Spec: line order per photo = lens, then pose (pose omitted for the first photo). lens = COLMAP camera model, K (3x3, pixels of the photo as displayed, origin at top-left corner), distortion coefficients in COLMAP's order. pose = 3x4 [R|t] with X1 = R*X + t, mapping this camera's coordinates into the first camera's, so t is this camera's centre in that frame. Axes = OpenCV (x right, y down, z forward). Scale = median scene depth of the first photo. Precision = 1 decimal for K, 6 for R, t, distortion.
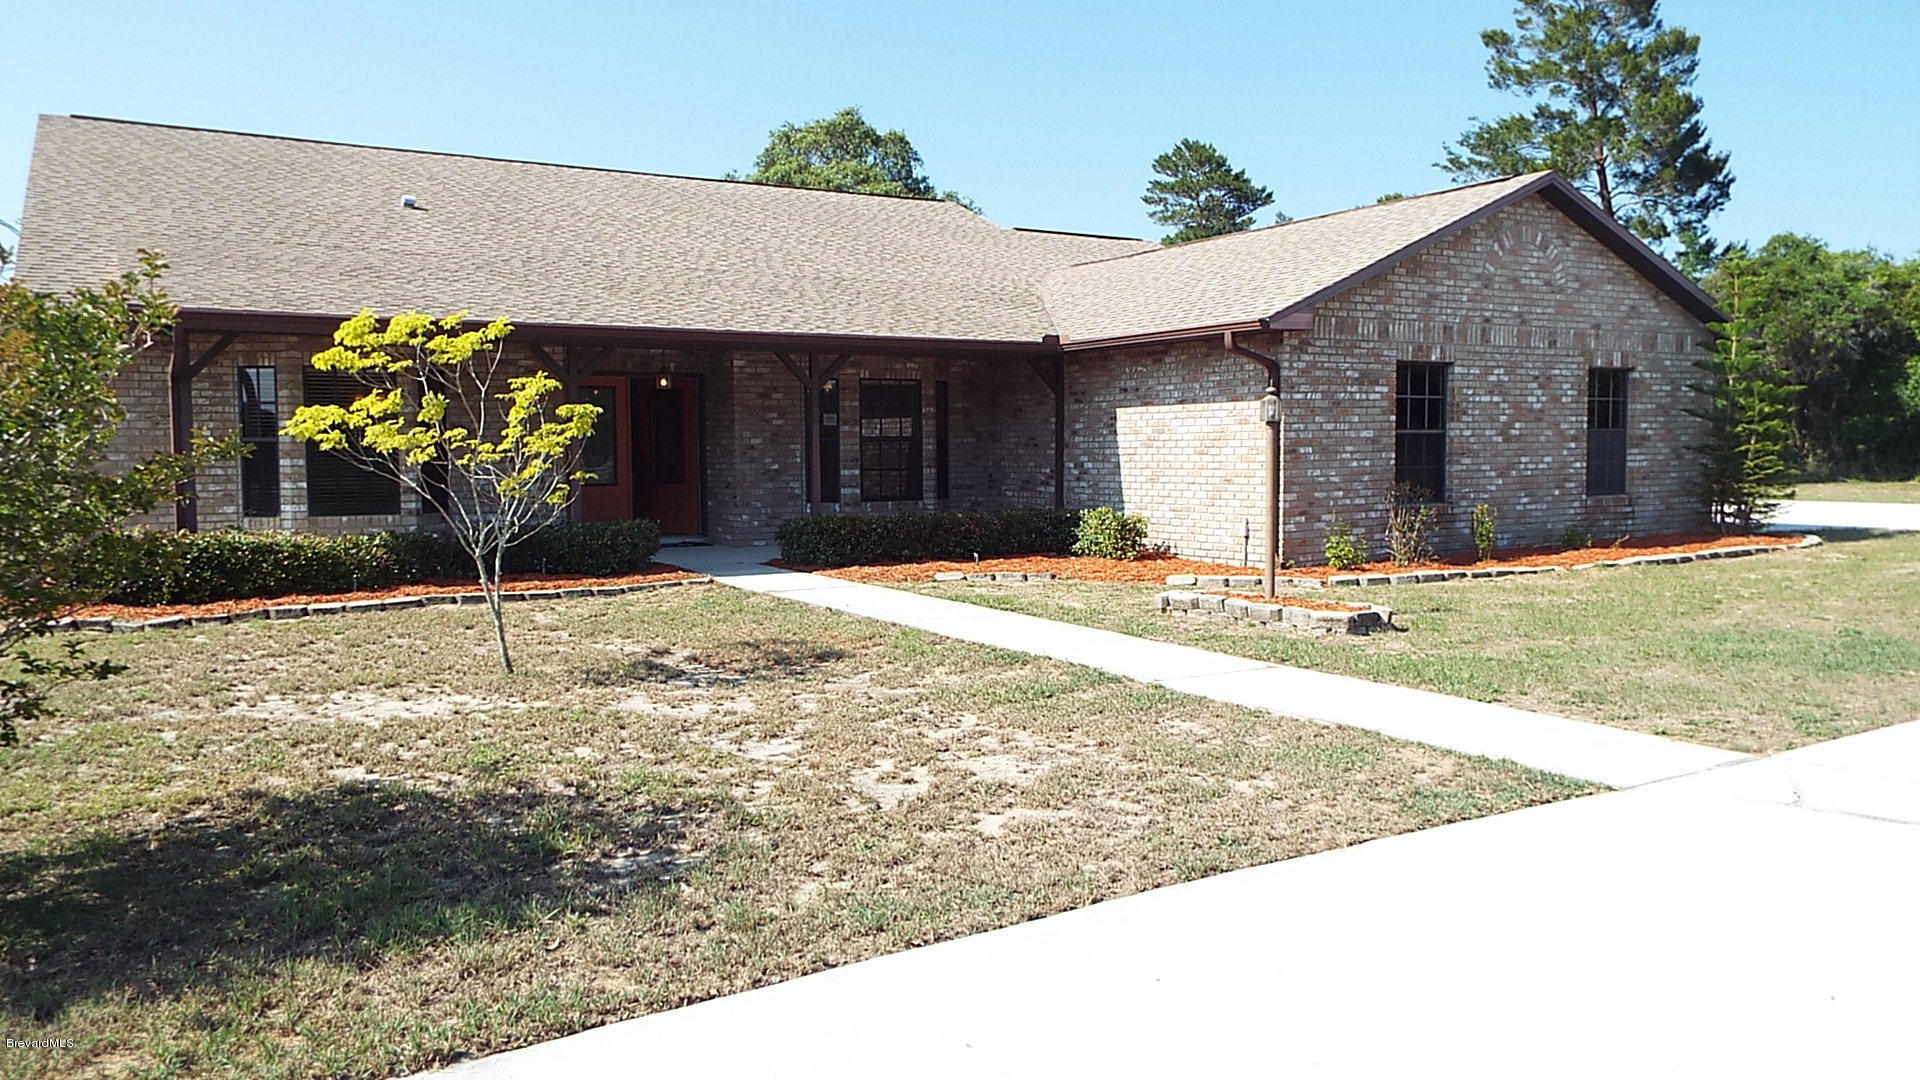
lens RADIAL K [[1372.9, 0, 962.1], [0, 1372.9, 548.0], [0, 0, 1]] dist [-0.063606, 0.064932]
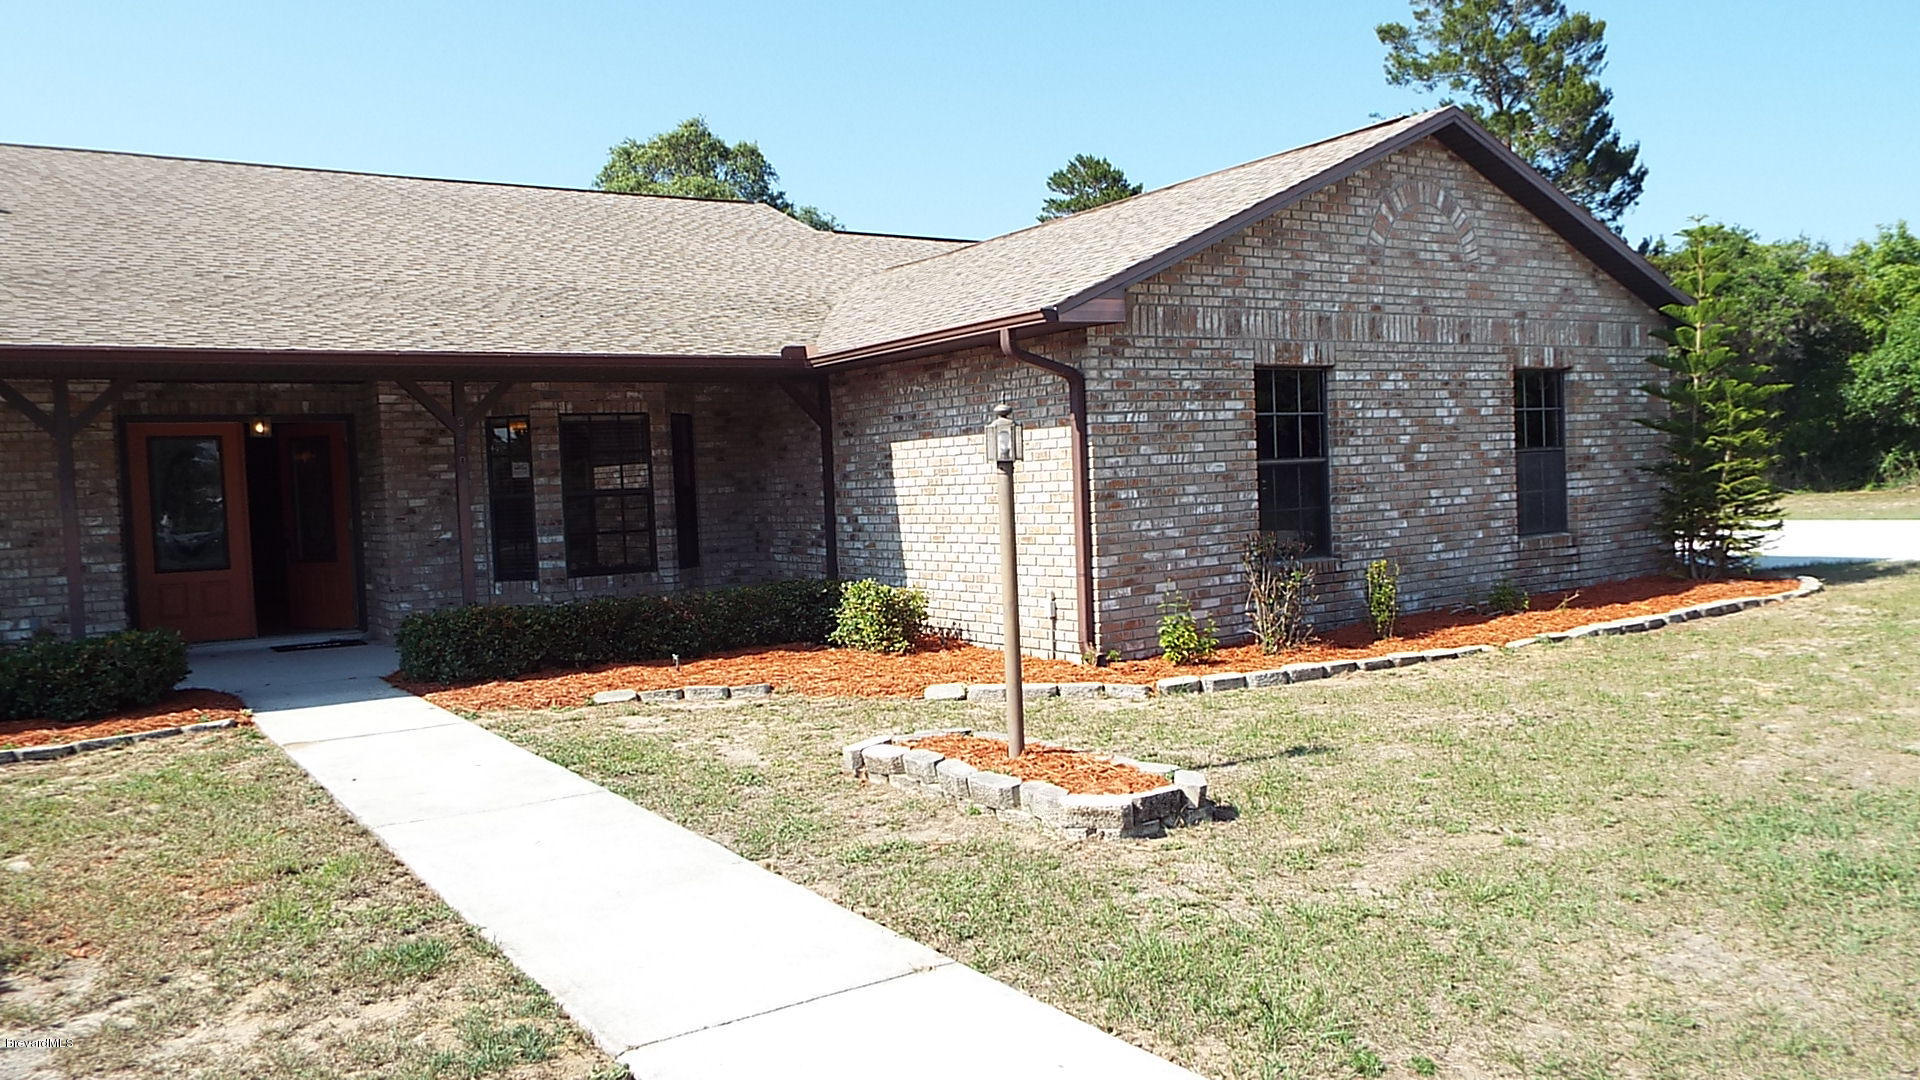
lens RADIAL K [[1381.3, 0, 960.0], [0, 1381.3, 540.0], [0, 0, 1]] dist [-0.053363, 0.040331]
pose [[0.998124, -0.035453, 0.049925, 0.110800], [0.036947, 0.998887, -0.029313, -0.025999], [-0.048830, 0.031103, 0.998323, 0.252807]]
